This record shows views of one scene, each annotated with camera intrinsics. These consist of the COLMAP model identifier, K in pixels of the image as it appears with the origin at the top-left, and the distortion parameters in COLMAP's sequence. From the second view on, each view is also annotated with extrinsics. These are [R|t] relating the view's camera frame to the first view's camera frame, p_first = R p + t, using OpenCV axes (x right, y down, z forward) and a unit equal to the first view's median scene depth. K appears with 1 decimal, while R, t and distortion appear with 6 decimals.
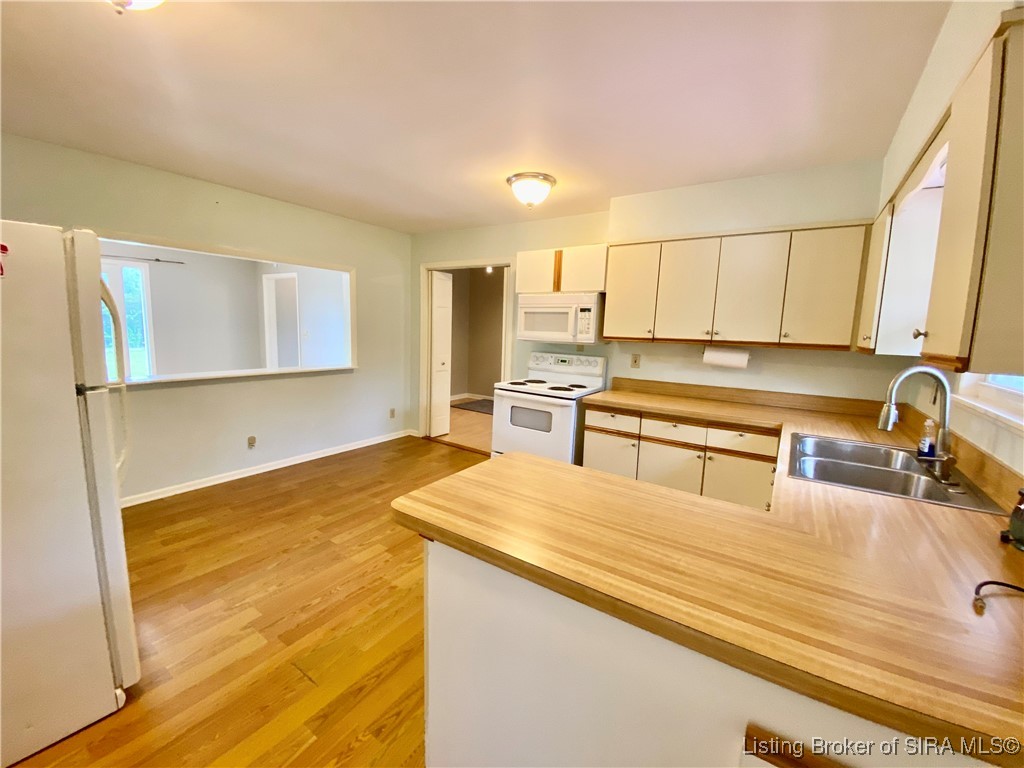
lens RADIAL K [[408.6, 0, 509.9], [0, 408.6, 382.8], [0, 0, 1]] dist [0.037127, -0.029930]
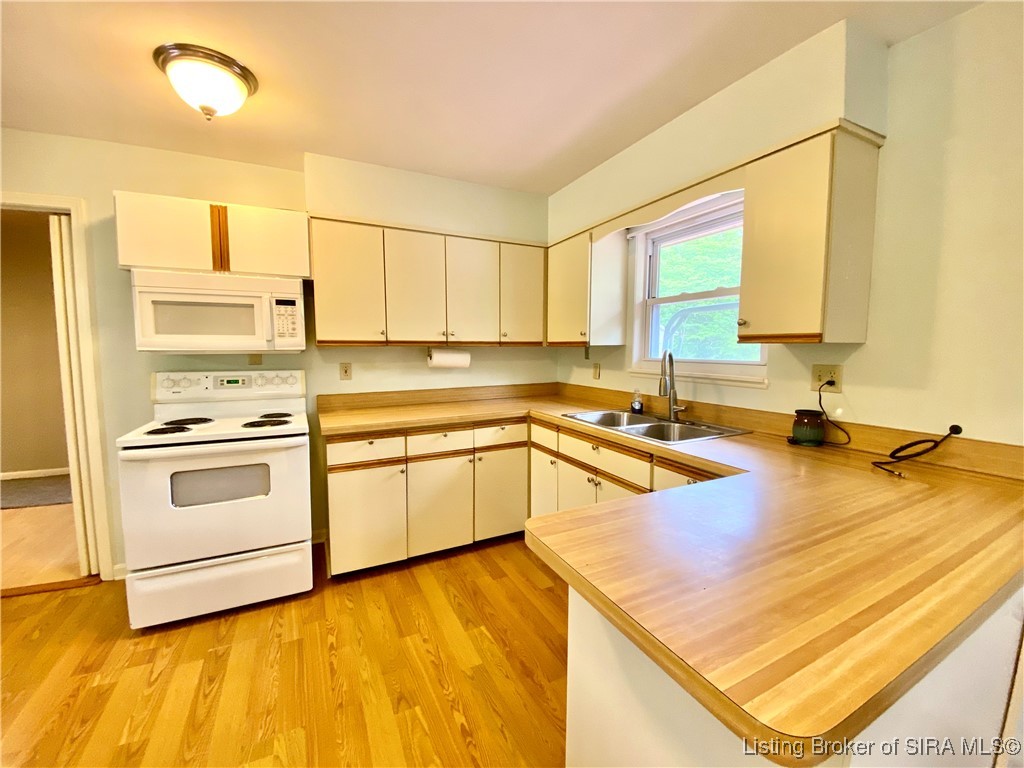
lens RADIAL K [[408.6, 0, 509.9], [0, 408.6, 382.8], [0, 0, 1]] dist [0.037127, -0.029930]
pose [[0.482345, -0.111691, 0.868832, -0.266224], [0.130181, 0.989964, 0.054992, -0.036743], [-0.866254, 0.086580, 0.492044, 0.371576]]
